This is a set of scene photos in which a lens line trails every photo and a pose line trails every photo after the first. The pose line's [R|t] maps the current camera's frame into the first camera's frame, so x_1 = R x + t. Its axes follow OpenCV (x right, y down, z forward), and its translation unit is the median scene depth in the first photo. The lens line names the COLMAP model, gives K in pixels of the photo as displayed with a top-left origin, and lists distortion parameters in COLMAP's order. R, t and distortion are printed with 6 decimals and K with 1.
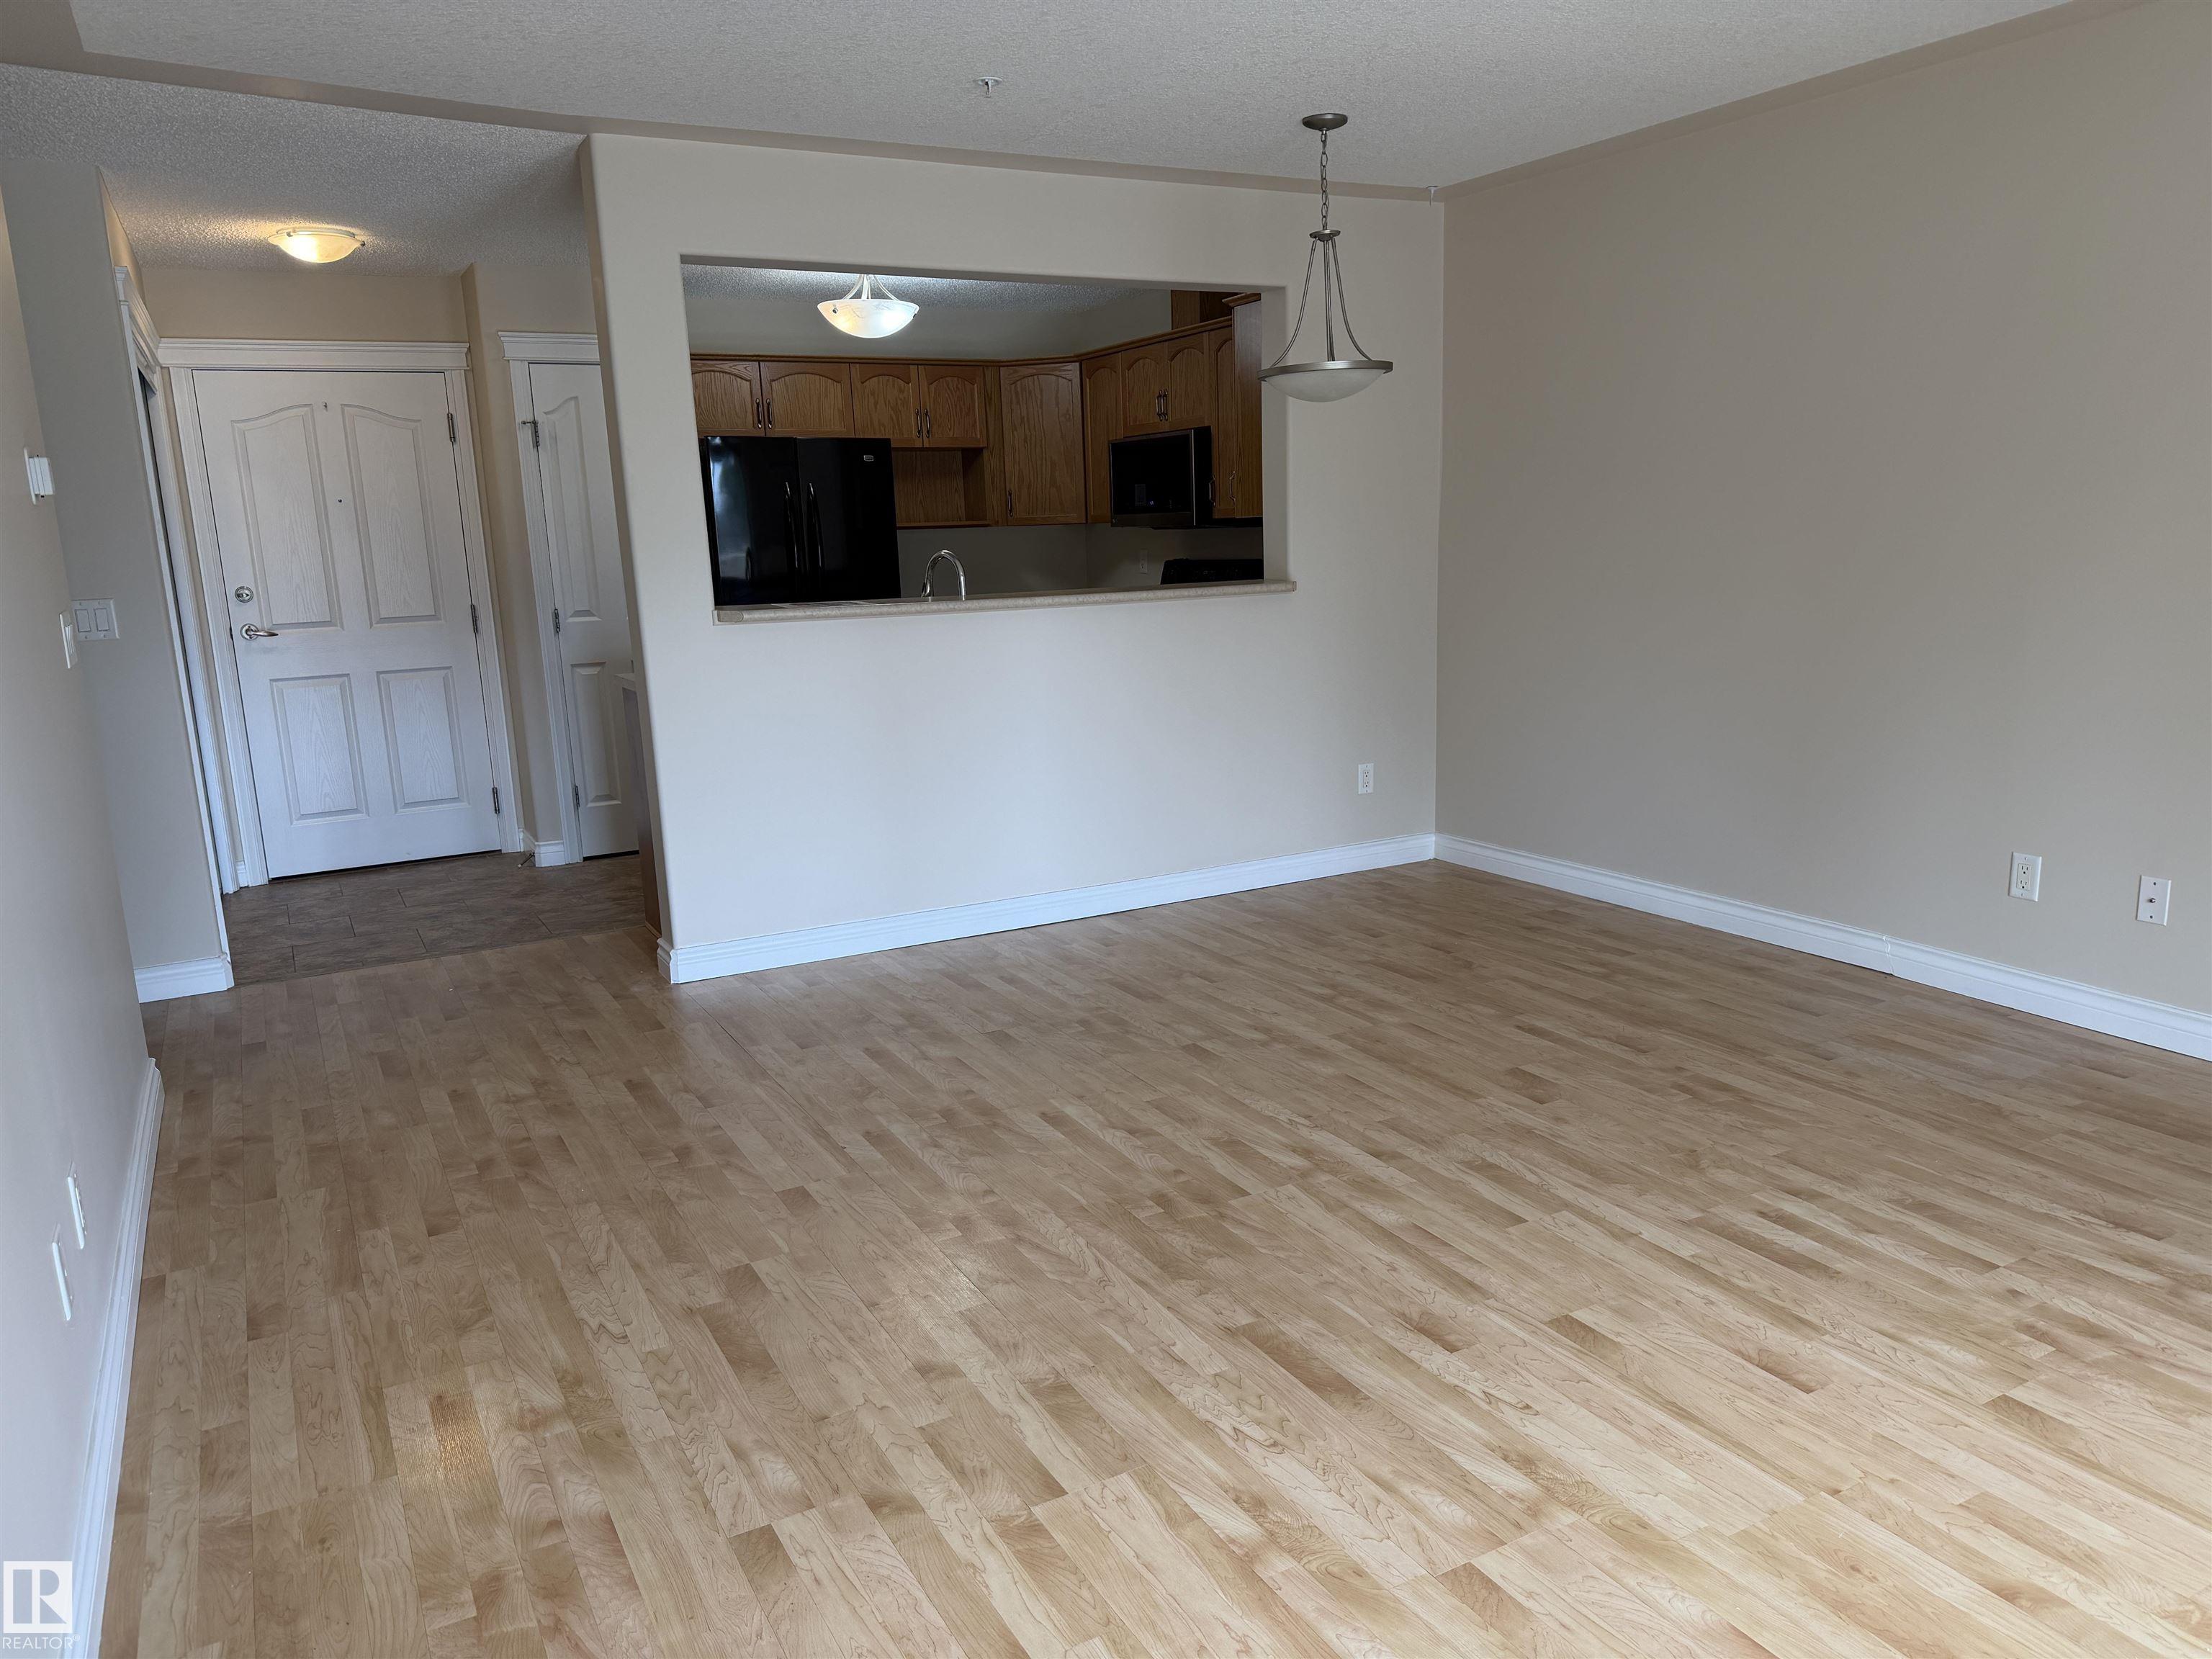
lens RADIAL K [[1547.7, 0, 1115.6], [0, 1547.7, 828.6], [0, 0, 1]] dist [0.086556, -0.139716]
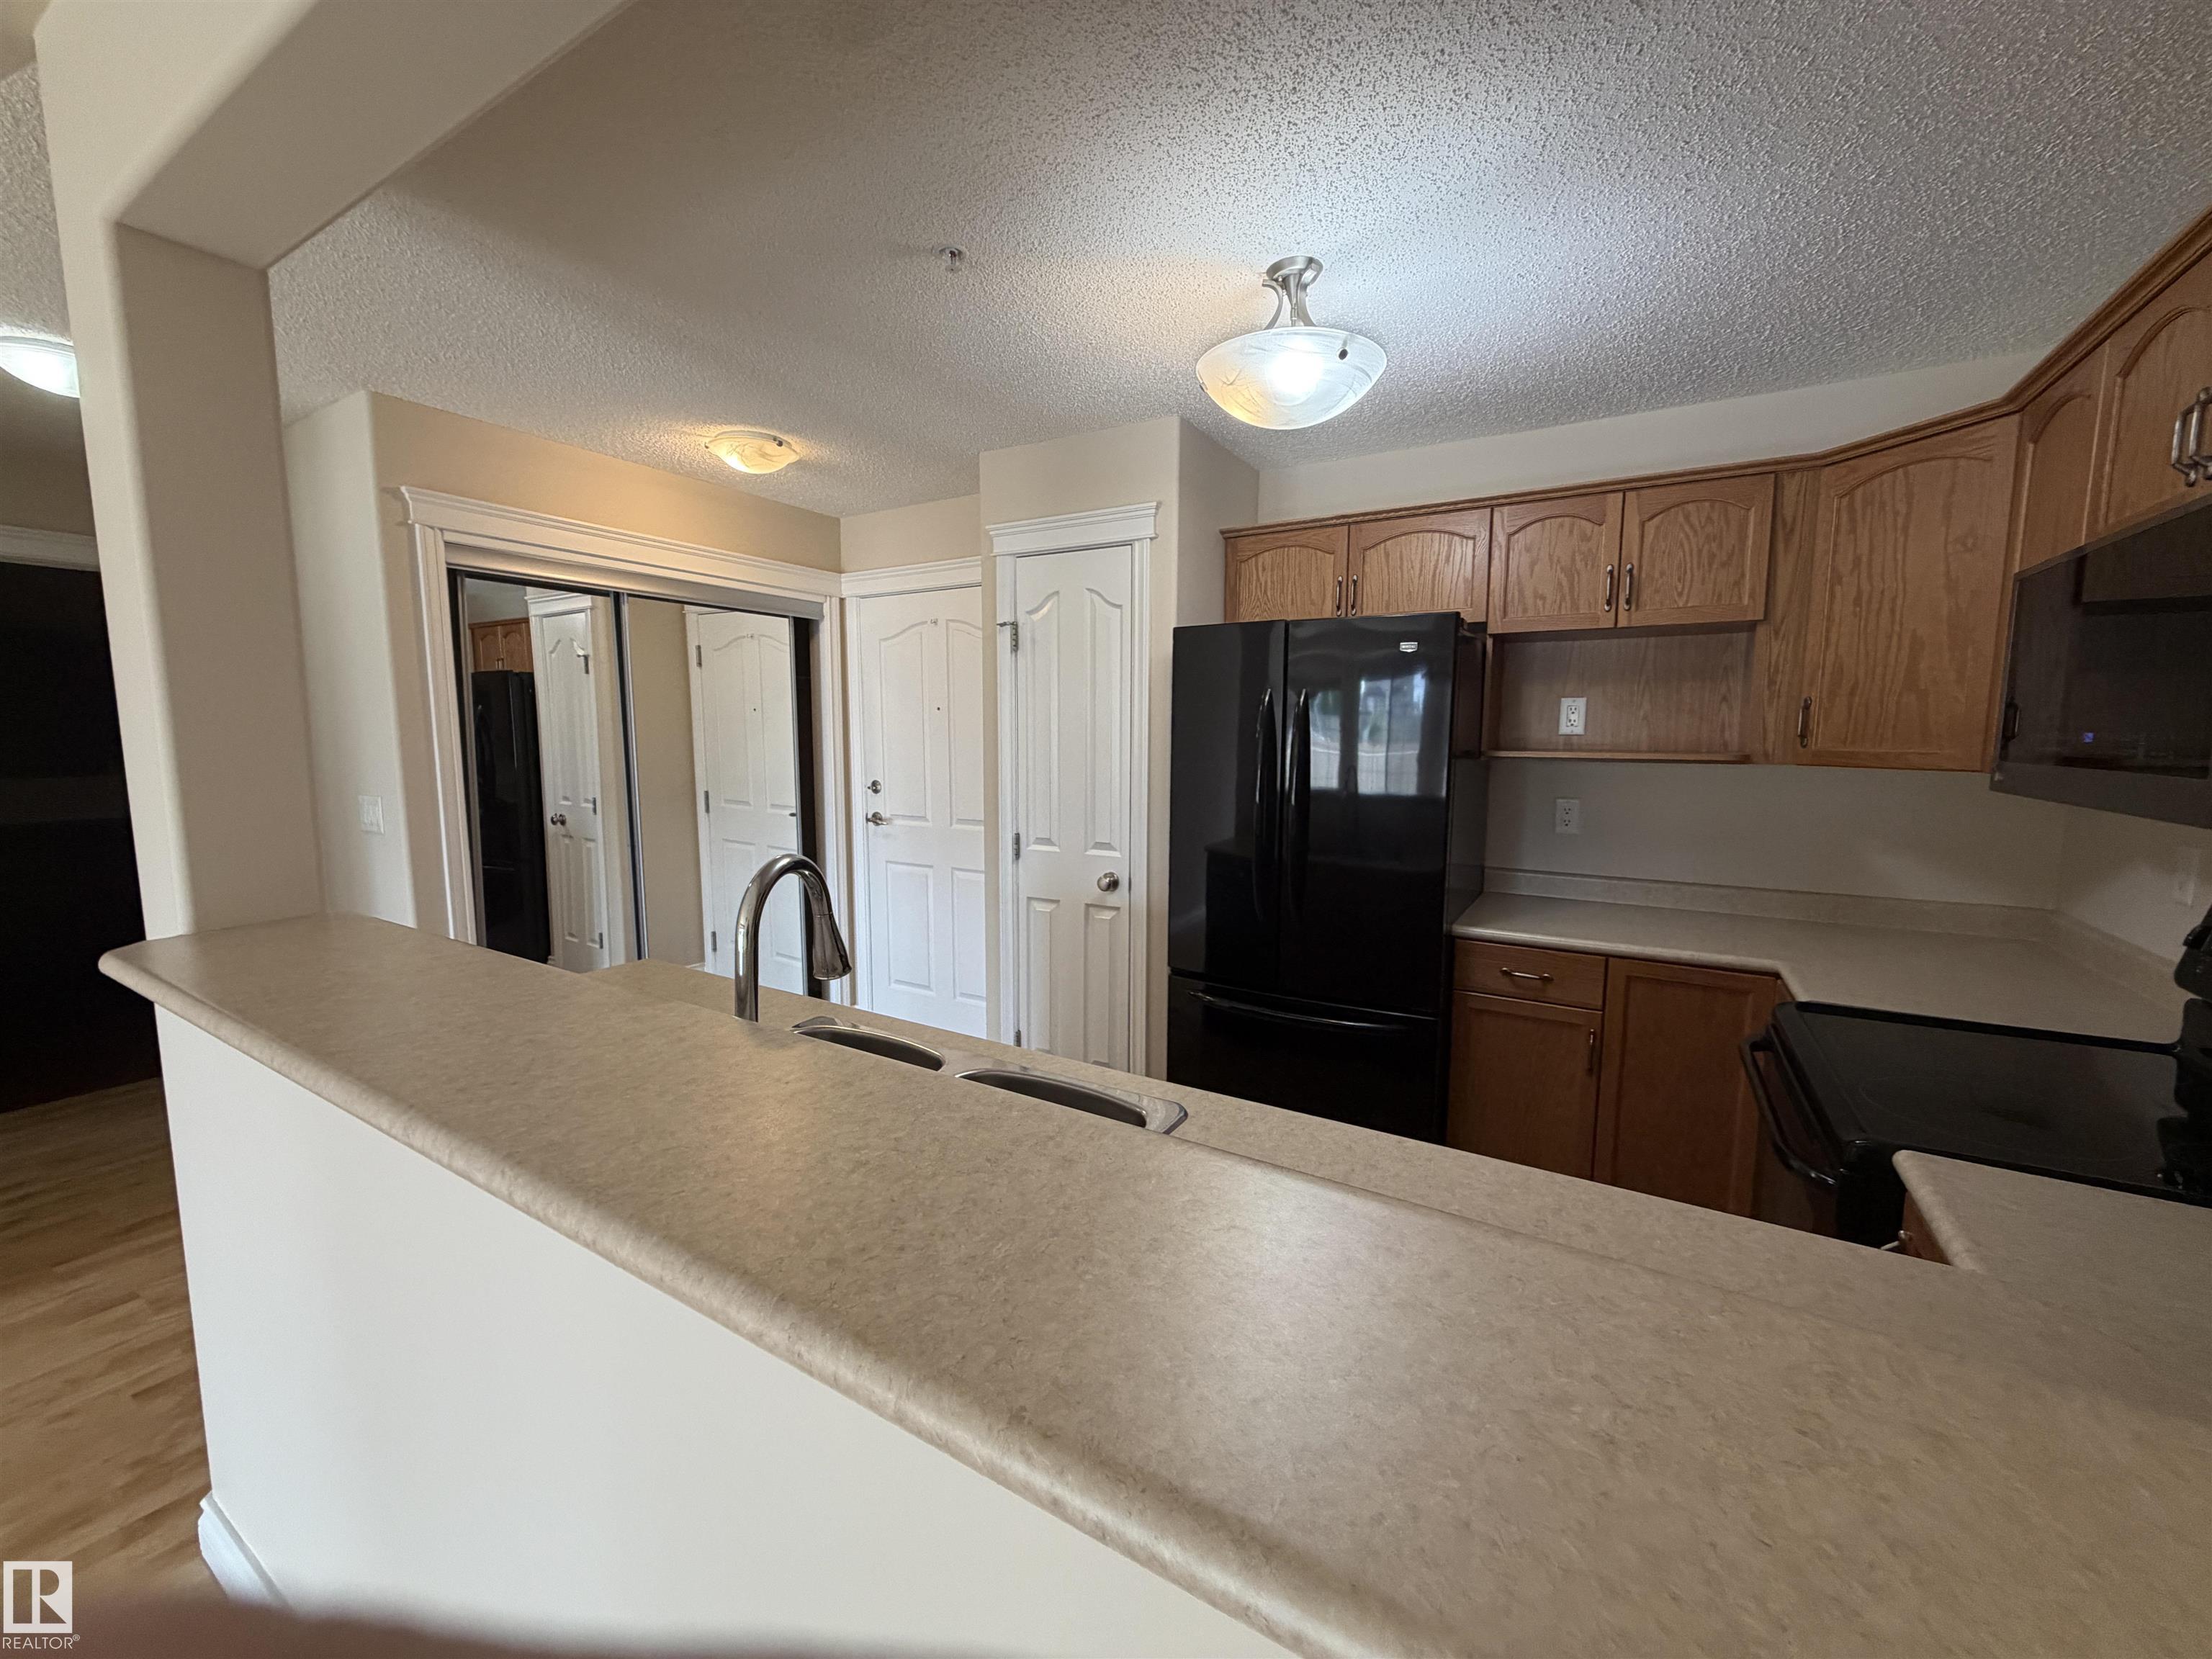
lens RADIAL K [[876.5, 0, 1100.4], [0, 876.5, 828.8], [0, 0, 1]] dist [0.000175, 0.000298]
pose [[0.507145, 0.131169, -0.851821, 0.077068], [-0.182542, 0.982276, 0.042578, -0.157867], [0.842308, 0.133900, 0.522100, 0.716096]]
